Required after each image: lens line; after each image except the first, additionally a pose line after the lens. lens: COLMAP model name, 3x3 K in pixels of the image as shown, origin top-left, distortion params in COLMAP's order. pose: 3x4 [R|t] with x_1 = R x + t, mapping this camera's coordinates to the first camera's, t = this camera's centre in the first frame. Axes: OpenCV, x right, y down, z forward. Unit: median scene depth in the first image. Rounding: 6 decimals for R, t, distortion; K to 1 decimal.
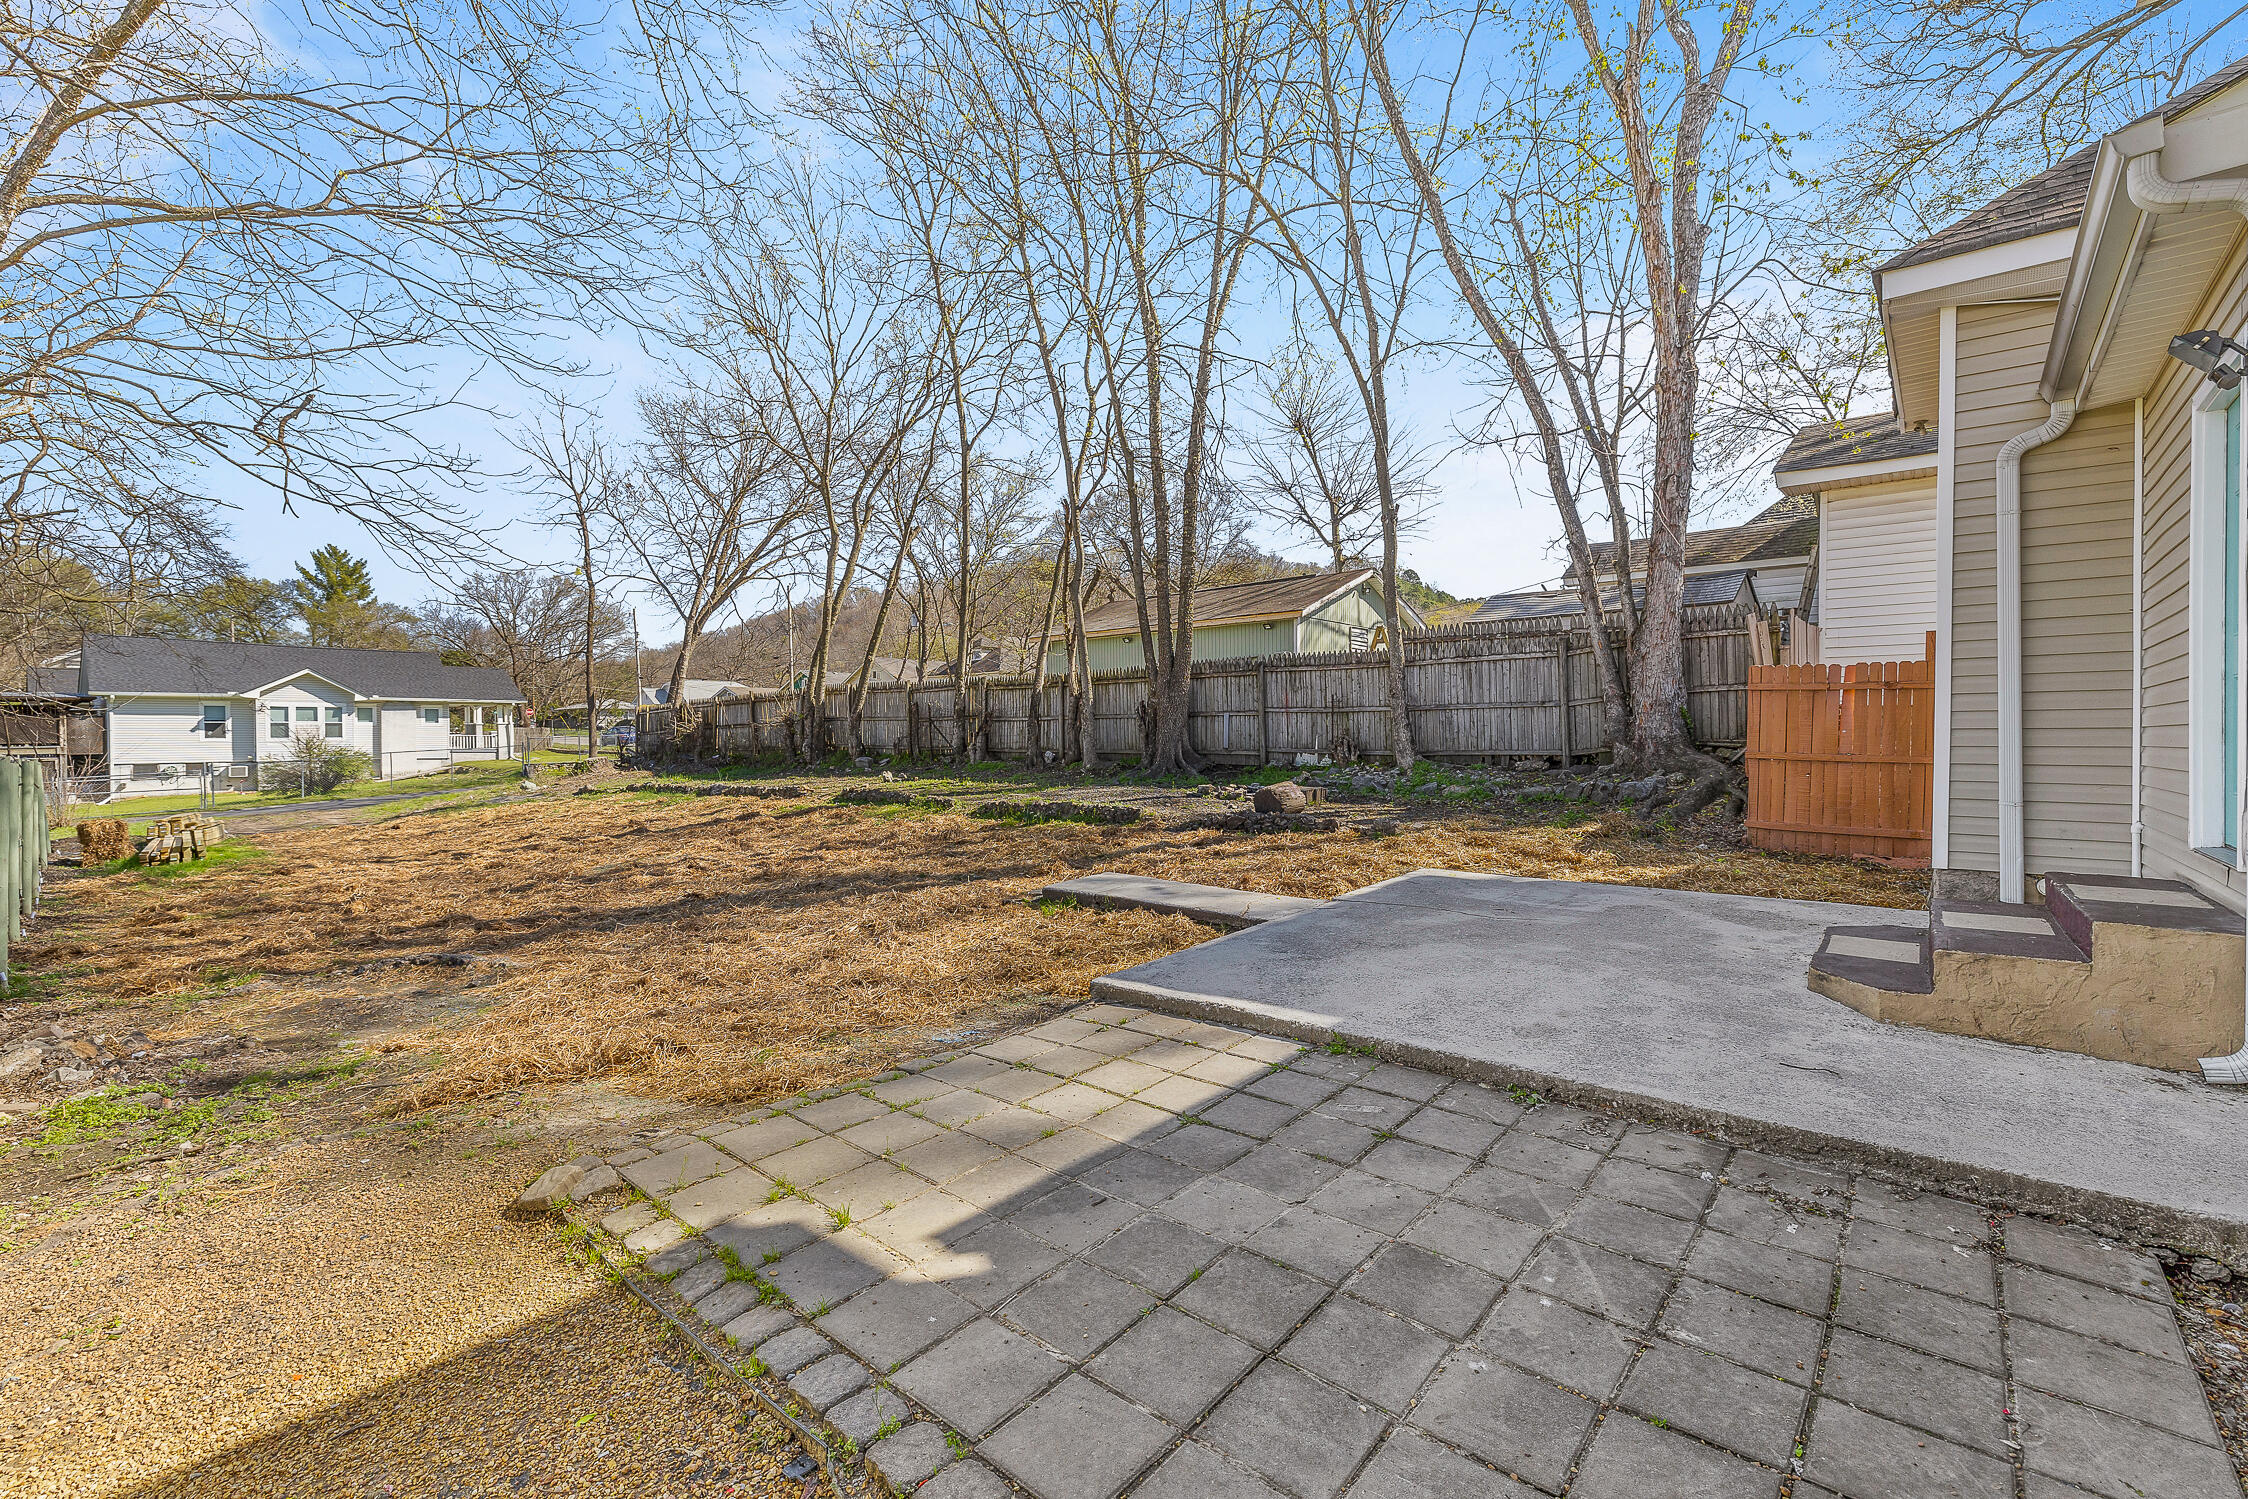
lens RADIAL K [[955.7, 0, 1124.0], [0, 955.7, 749.5], [0, 0, 1]] dist [-0.000627, -0.000342]
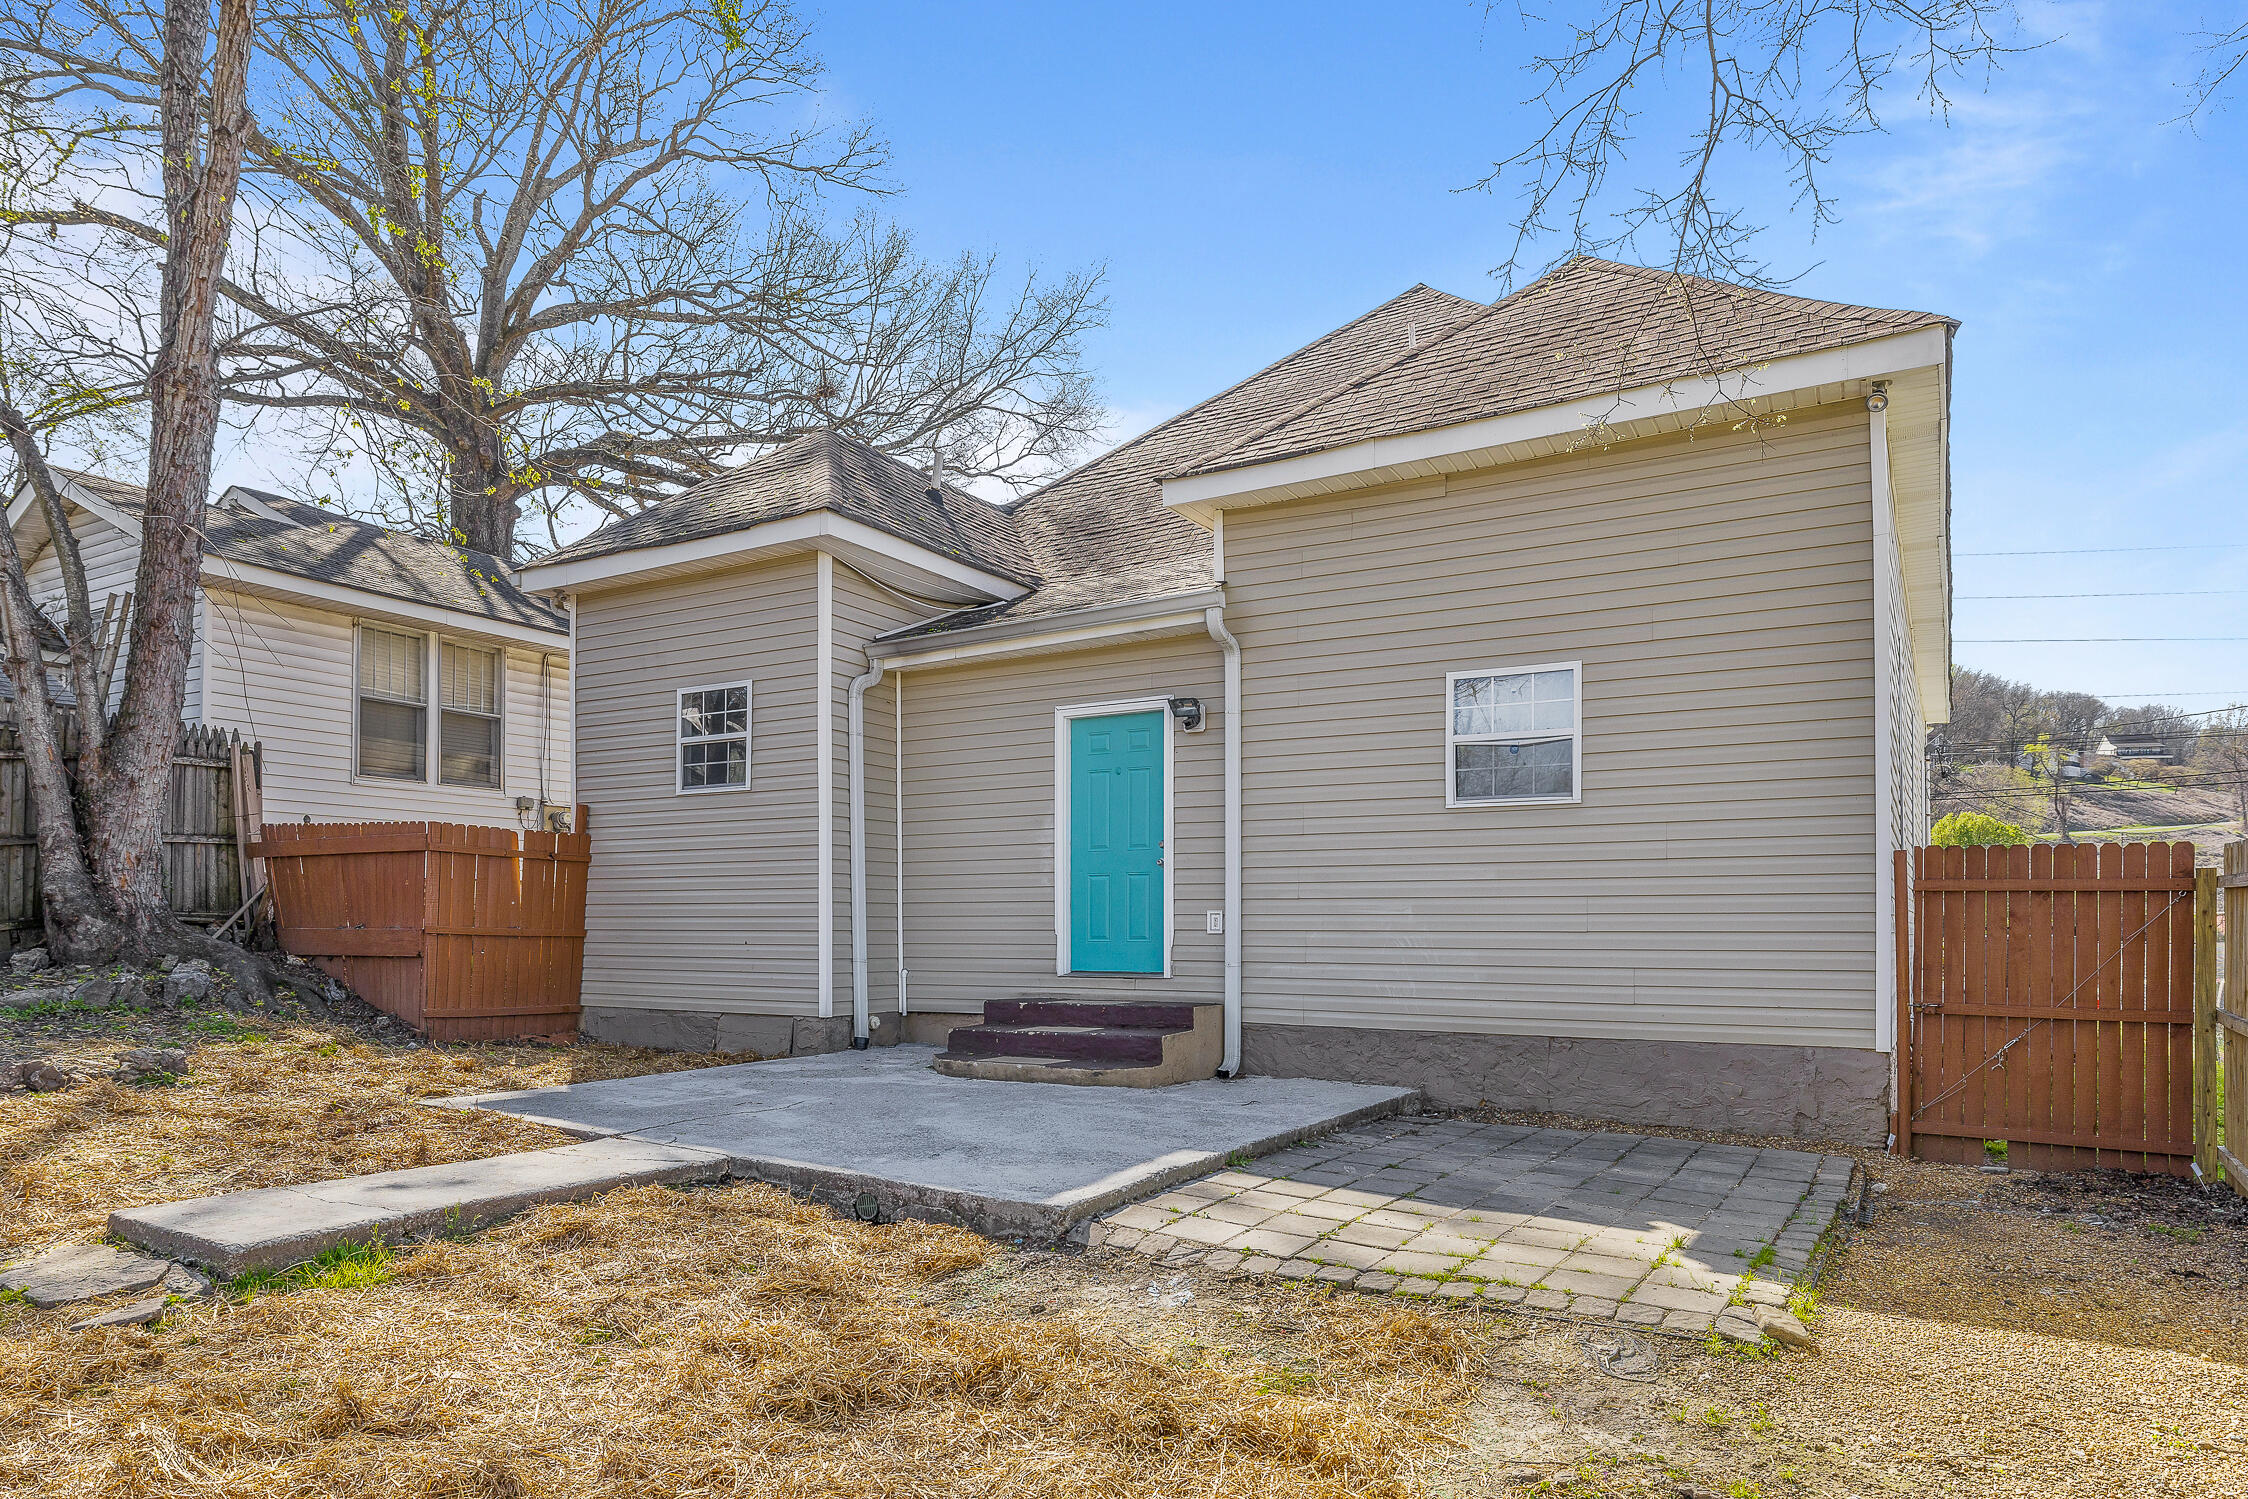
lens RADIAL K [[1410.6, 0, 1099.4], [0, 1410.6, 931.7], [0, 0, 1]] dist [0.001867, 0.001587]
pose [[-0.171324, -0.000613, 0.985215, -1.788926], [0.006784, 0.999975, 0.001802, 0.023425], [-0.985191, 0.006992, -0.171315, 1.780677]]
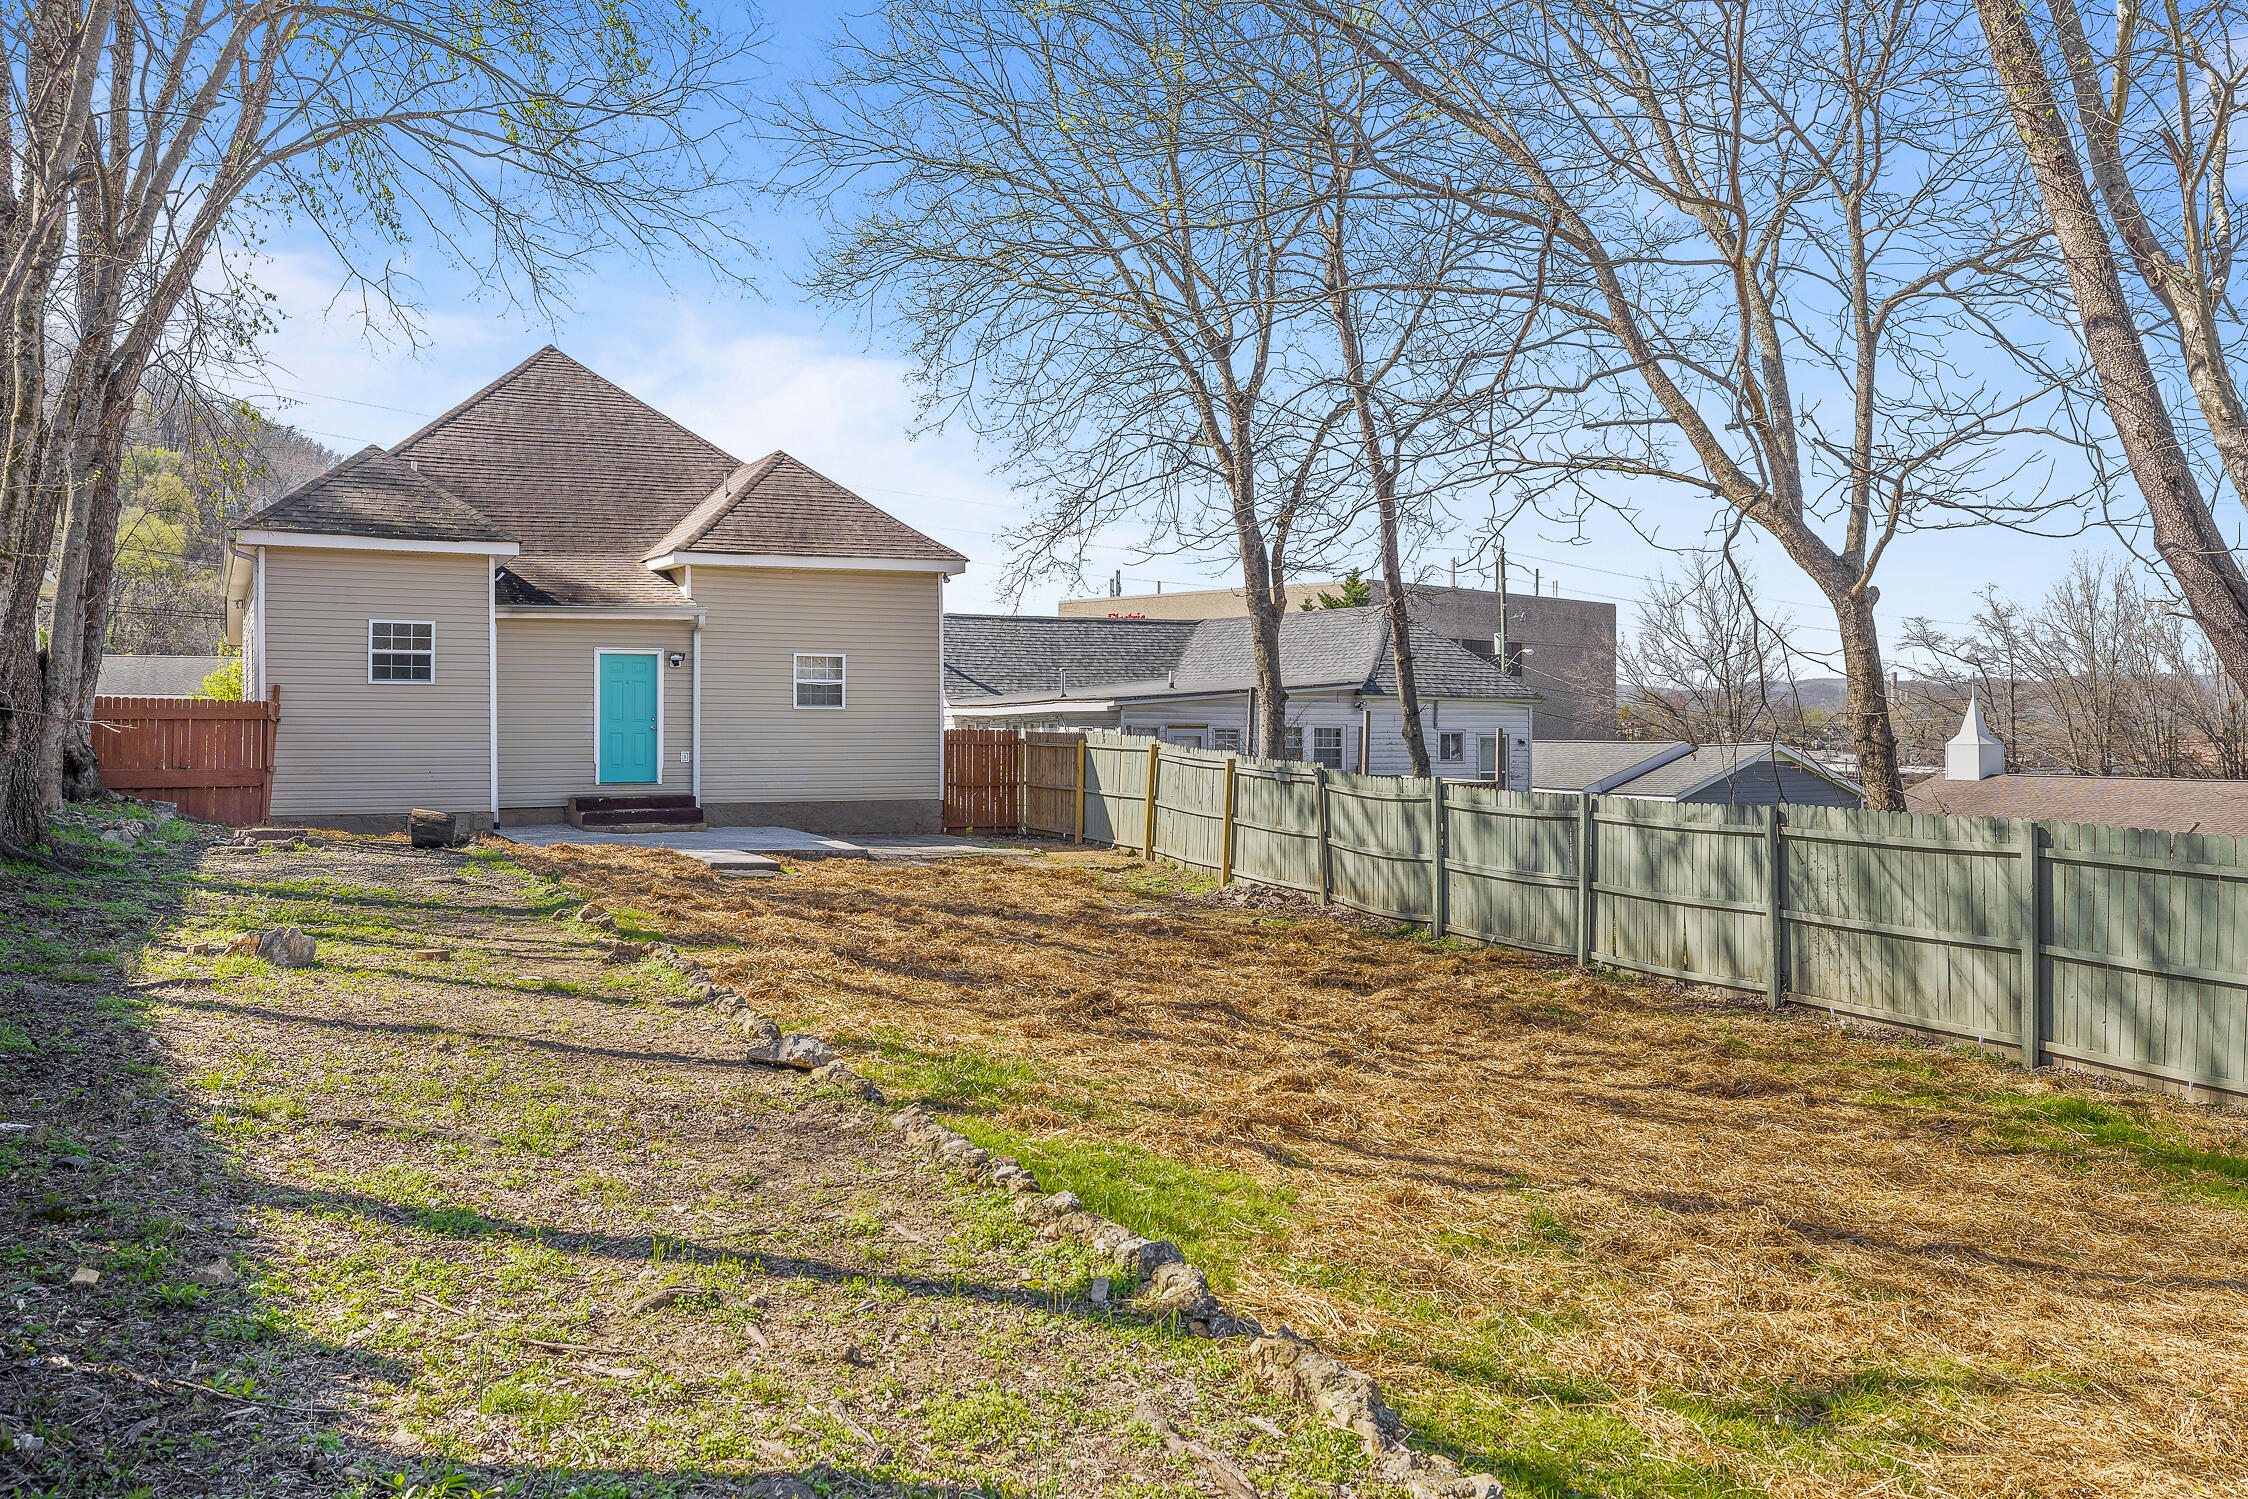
lens RADIAL K [[1817.2, 0, 1119.5], [0, 1817.2, 712.1], [0, 0, 1]] dist [-0.005879, -0.000561]
pose [[-0.928756, -0.000747, 0.370691, -3.712045], [0.001088, 0.999988, 0.004741, -0.224248], [-0.370690, 0.004806, -0.928744, 7.786068]]
